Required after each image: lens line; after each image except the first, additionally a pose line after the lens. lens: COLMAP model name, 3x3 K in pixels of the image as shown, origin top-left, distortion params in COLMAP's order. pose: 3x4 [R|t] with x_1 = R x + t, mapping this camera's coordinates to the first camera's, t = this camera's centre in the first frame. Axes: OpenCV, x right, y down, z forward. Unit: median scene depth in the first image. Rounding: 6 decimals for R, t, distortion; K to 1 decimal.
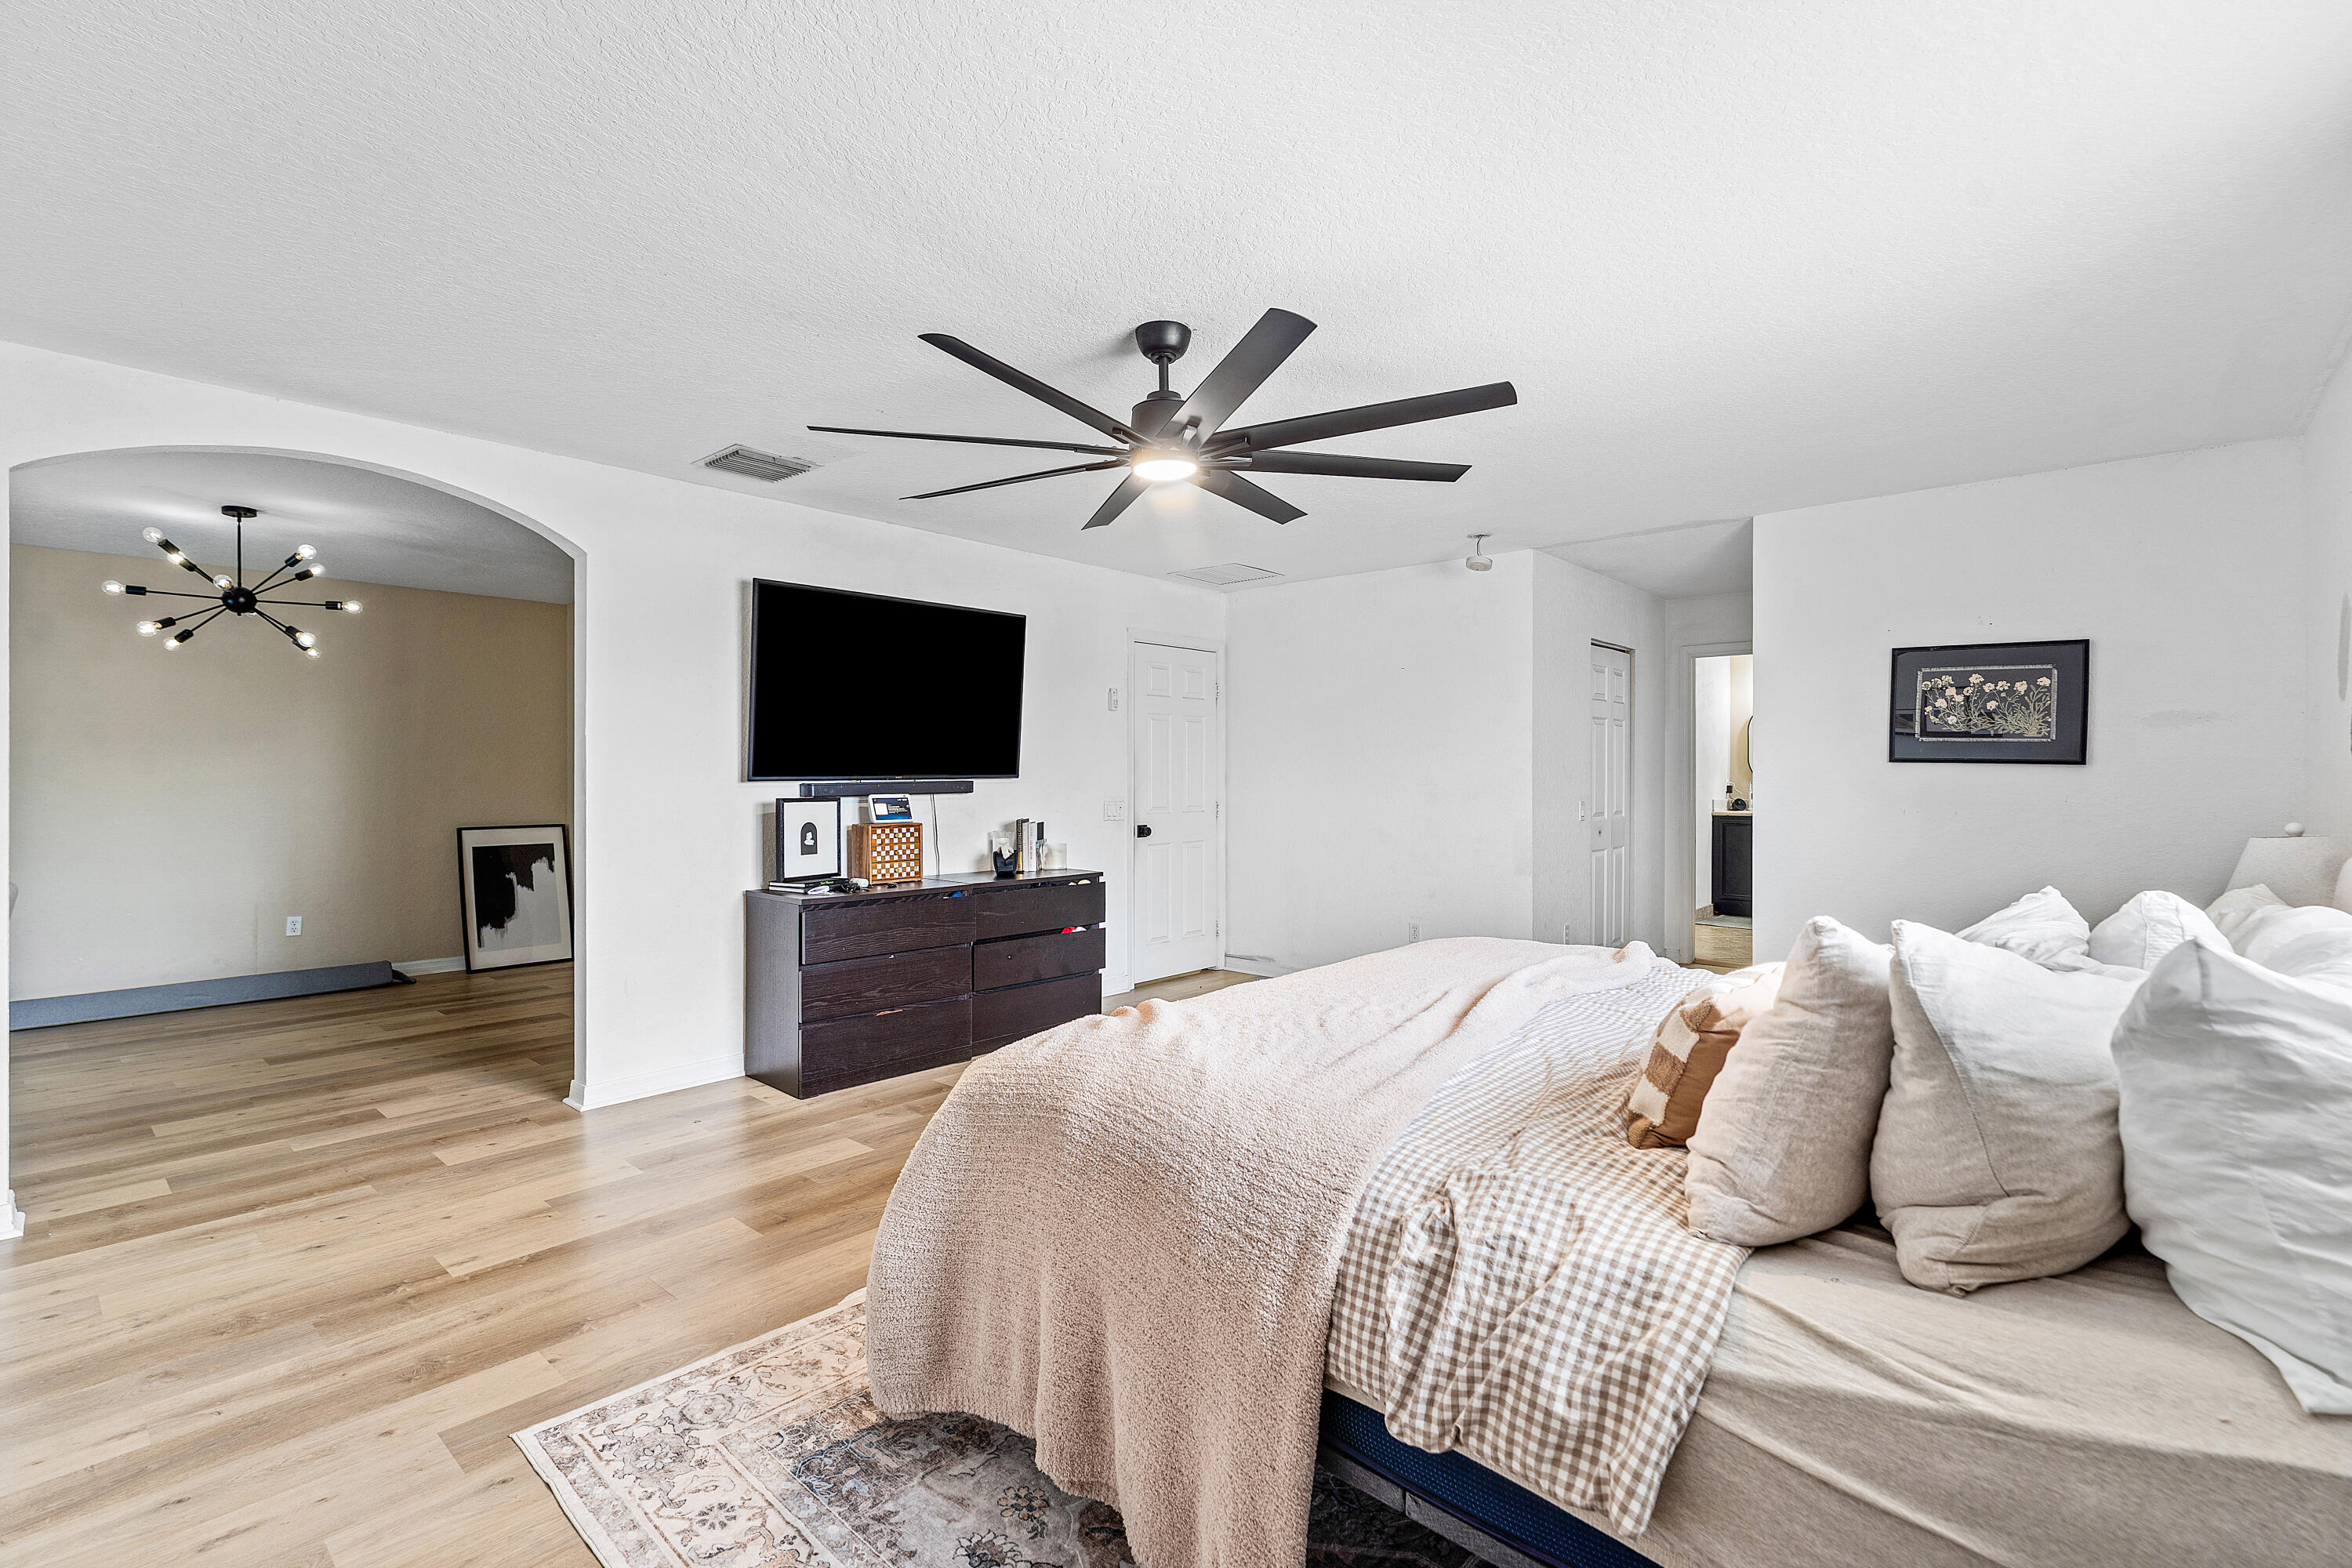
lens RADIAL K [[1066.7, 0, 1173.2], [0, 1066.7, 767.0], [0, 0, 1]] dist [-0.000059, -0.001045]
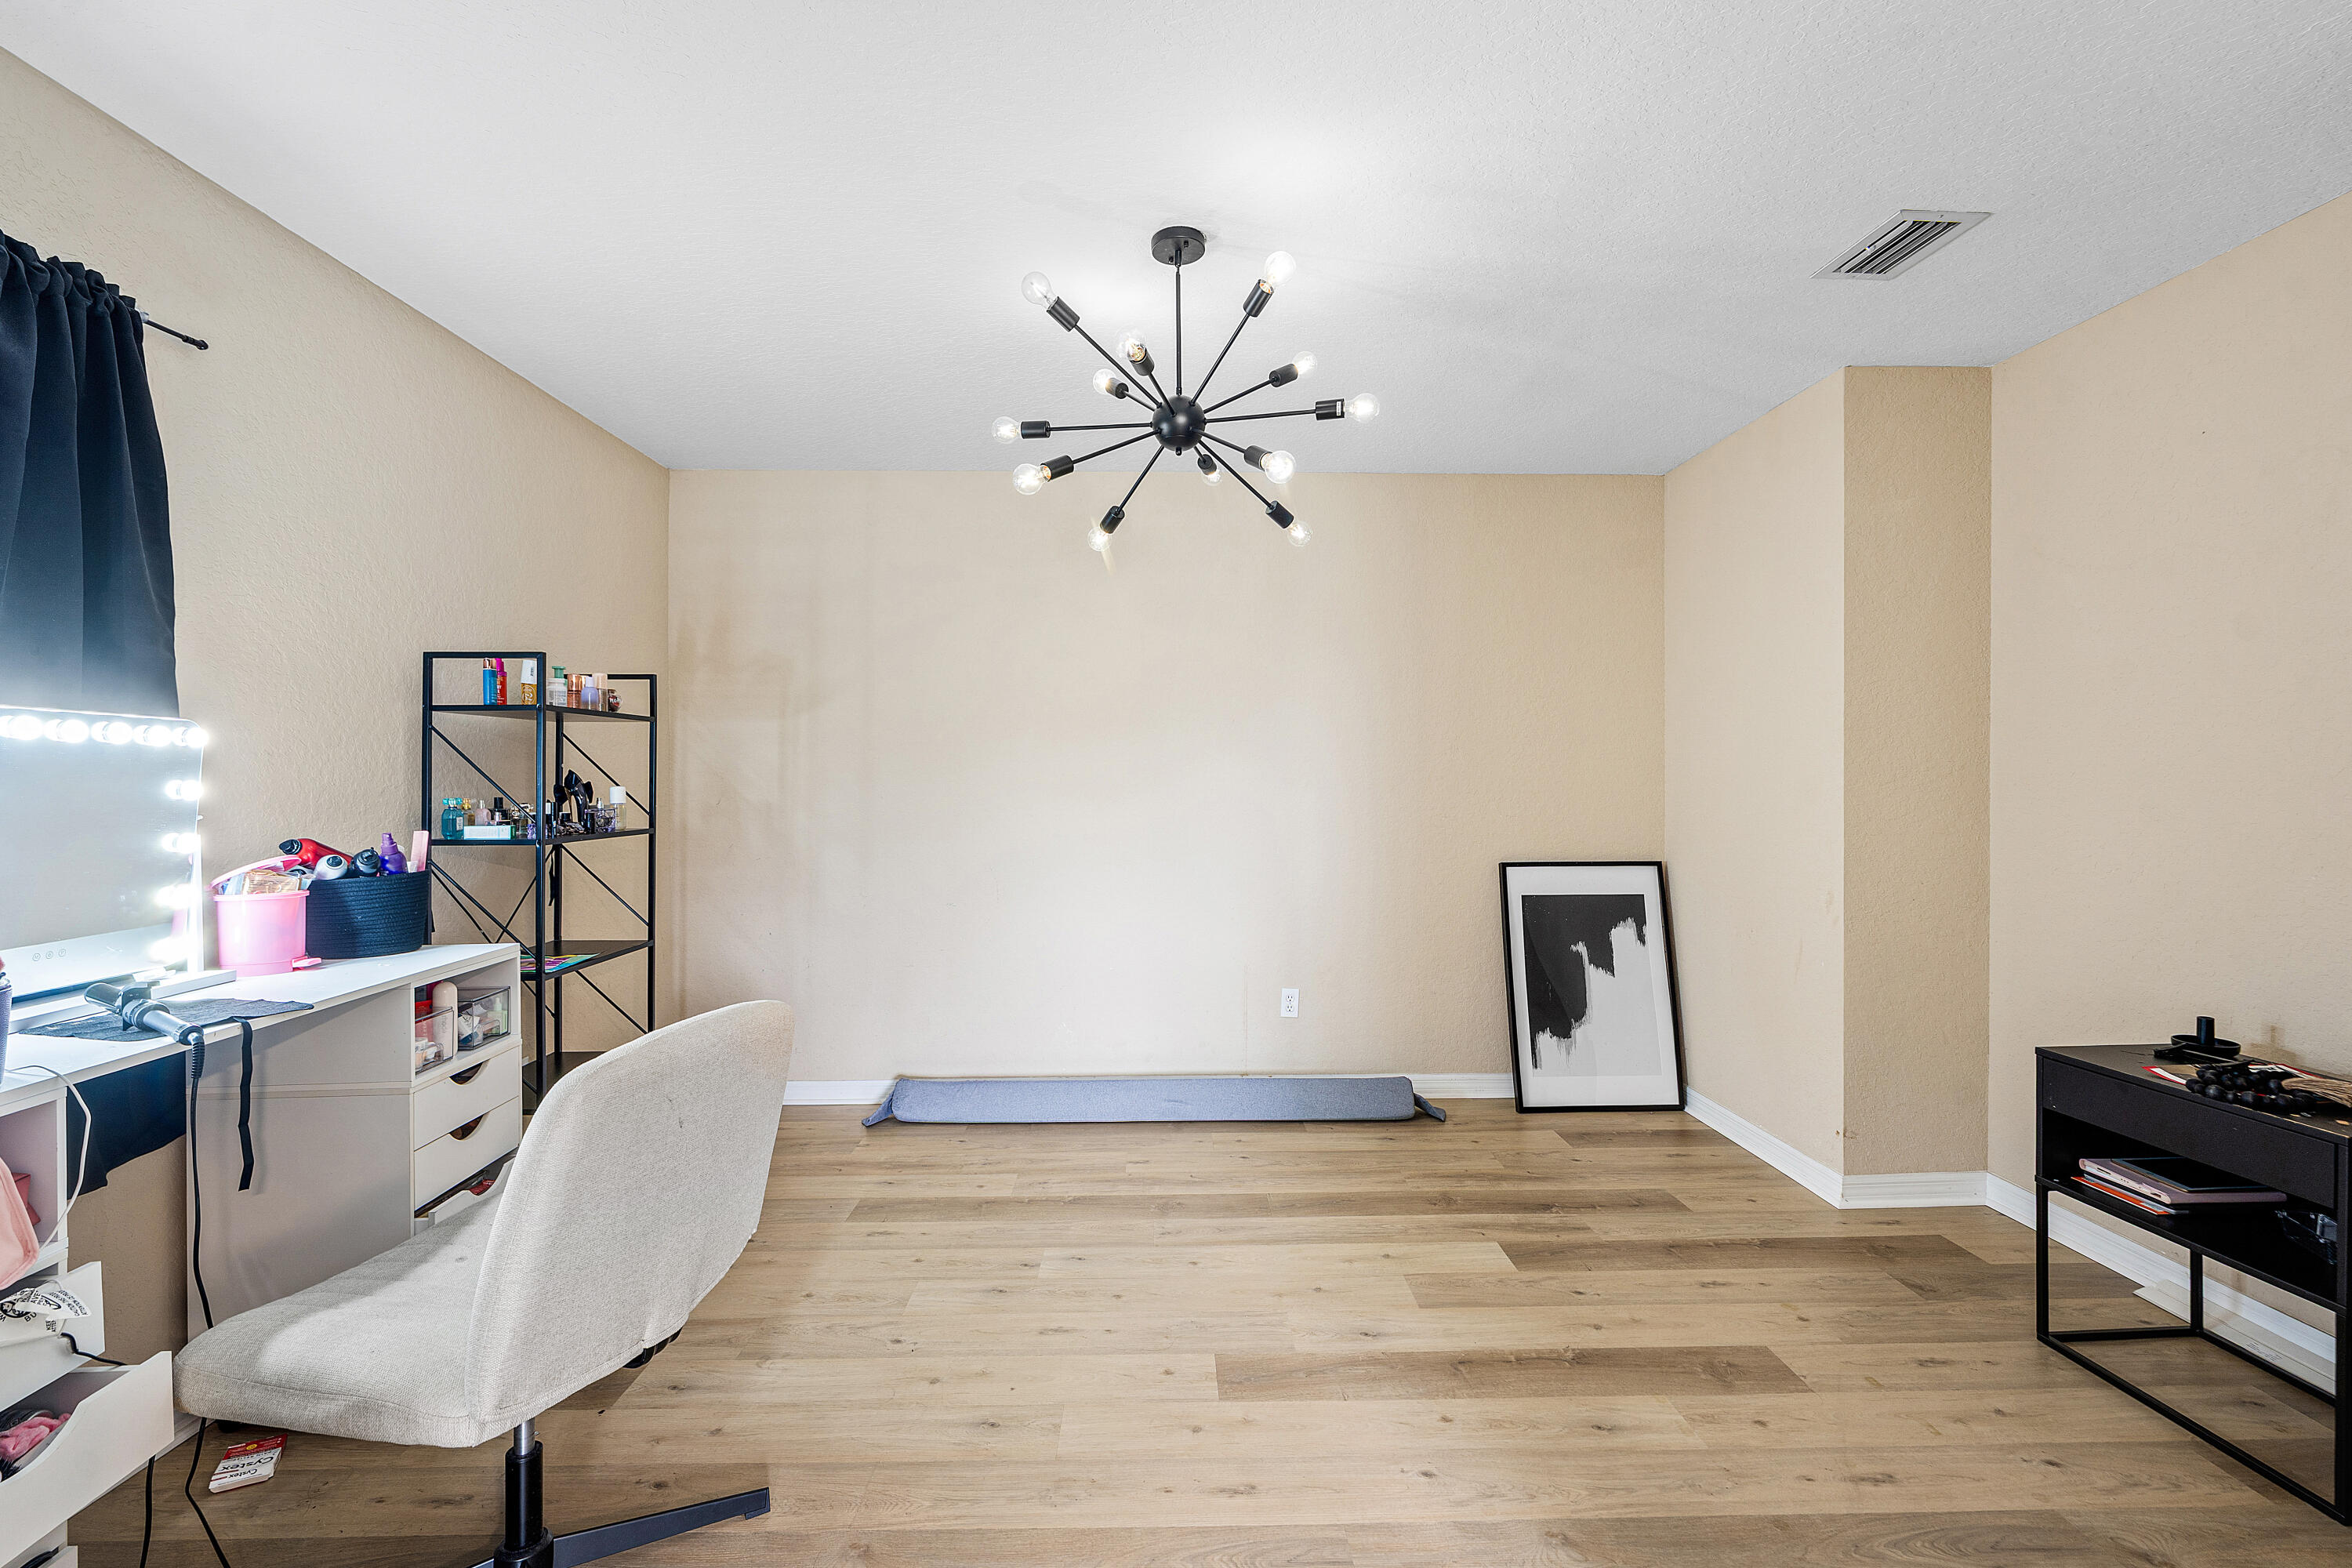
lens RADIAL K [[1066.7, 0, 1174.1], [0, 1066.7, 772.8], [0, 0, 1]] dist [-0.000059, -0.001045]
pose [[0.682123, -0.002582, -0.731233, -0.354072], [0.007467, 0.999966, 0.003434, 0.002884], [0.731199, -0.007803, 0.682120, 0.452447]]
